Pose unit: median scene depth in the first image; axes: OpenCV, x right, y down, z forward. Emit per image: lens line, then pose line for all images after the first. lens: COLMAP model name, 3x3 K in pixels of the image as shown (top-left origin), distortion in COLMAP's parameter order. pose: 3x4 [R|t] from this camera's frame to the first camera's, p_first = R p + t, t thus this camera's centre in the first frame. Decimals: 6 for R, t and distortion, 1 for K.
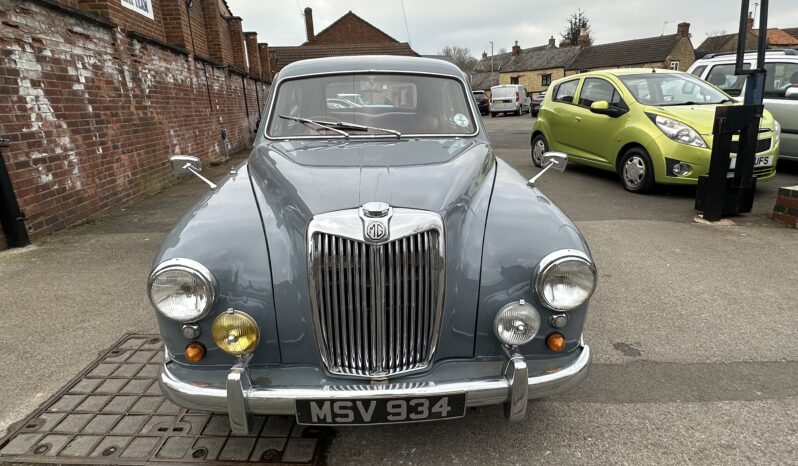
lens RADIAL K [[449.8, 0, 396.4], [0, 449.8, 232.1], [0, 0, 1]] dist [-0.001727, -0.000031]
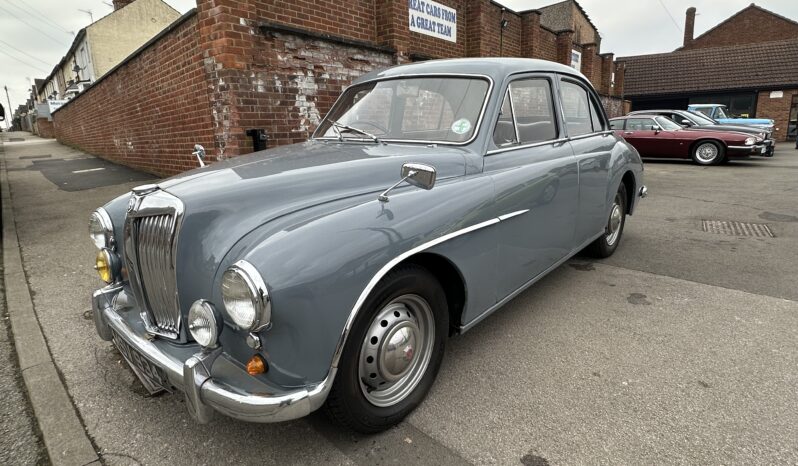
lens RADIAL K [[449.8, 0, 396.5], [0, 449.8, 231.8], [0, 0, 1]] dist [-0.001727, -0.000031]
pose [[0.720873, 0.175546, -0.670467, 0.389799], [-0.195372, 0.979629, 0.046433, -0.038903], [0.664961, 0.097519, 0.740485, 0.174412]]
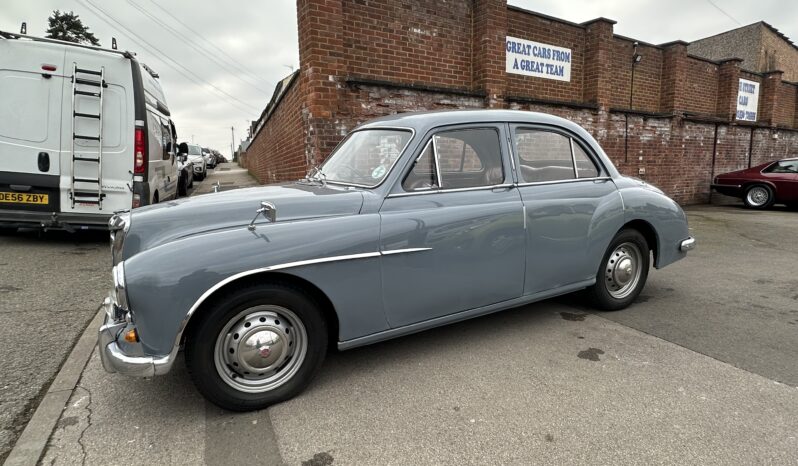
lens RADIAL K [[449.8, 0, 399.8], [0, 449.8, 231.2], [0, 0, 1]] dist [-0.001727, -0.000031]
pose [[0.435874, 0.163199, -0.885088, 0.625687], [-0.257506, 0.964924, 0.051107, -0.107931], [0.862383, 0.205639, 0.462610, 0.351782]]
